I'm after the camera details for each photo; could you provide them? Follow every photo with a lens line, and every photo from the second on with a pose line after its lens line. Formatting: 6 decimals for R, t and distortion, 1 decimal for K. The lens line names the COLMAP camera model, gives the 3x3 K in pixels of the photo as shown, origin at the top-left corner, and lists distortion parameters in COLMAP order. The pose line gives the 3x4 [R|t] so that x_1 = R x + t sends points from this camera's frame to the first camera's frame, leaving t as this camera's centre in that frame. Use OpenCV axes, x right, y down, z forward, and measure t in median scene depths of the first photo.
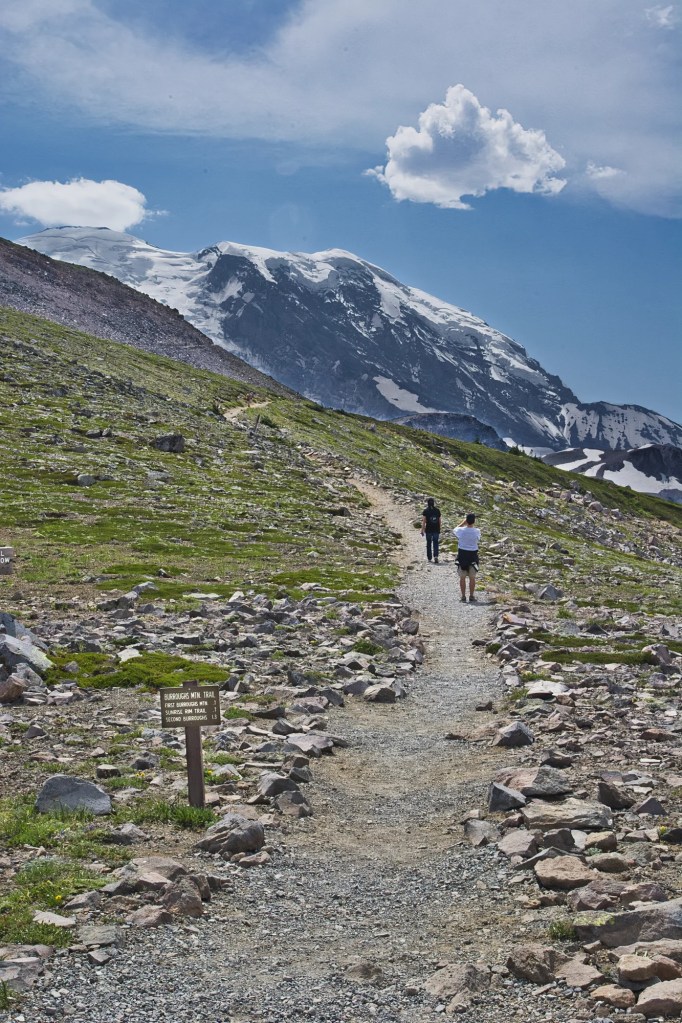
lens RADIAL K [[1479.5, 0, 342.1], [0, 1479.5, 511.9], [0, 0, 1]] dist [-0.050442, 0.000000]
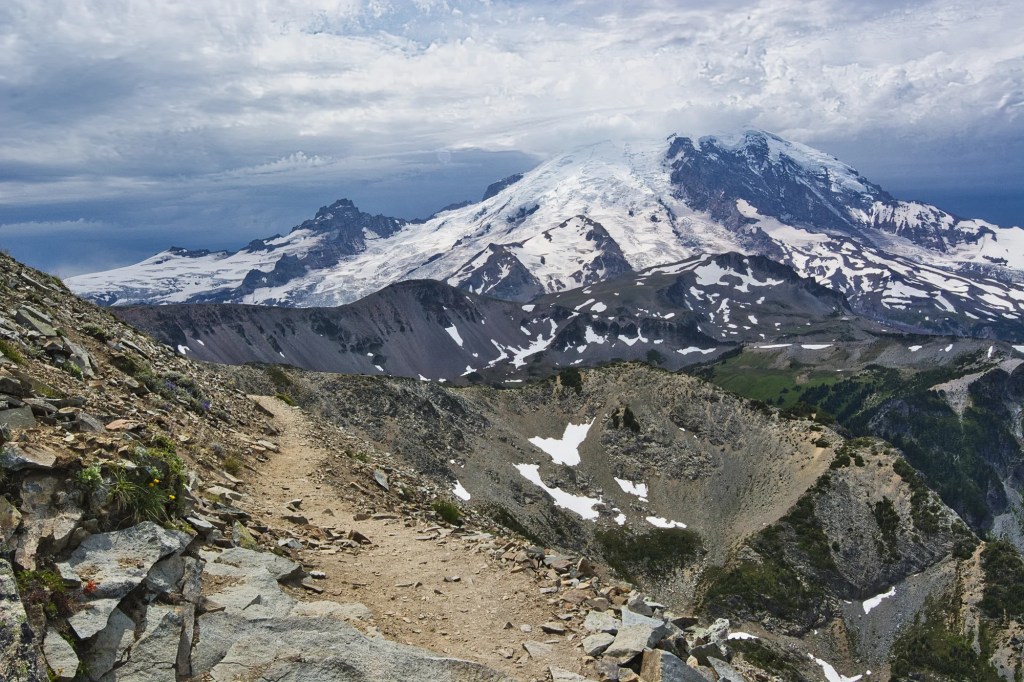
lens RADIAL K [[809.0, 0, 515.2], [0, 809.0, 340.7], [0, 0, 1]] dist [-0.082312, 0.040697]
pose [[0.909206, -0.006260, -0.416300, 0.155682], [0.047906, 0.994819, 0.089670, -0.014086], [0.413582, -0.101472, 0.904795, -0.057113]]
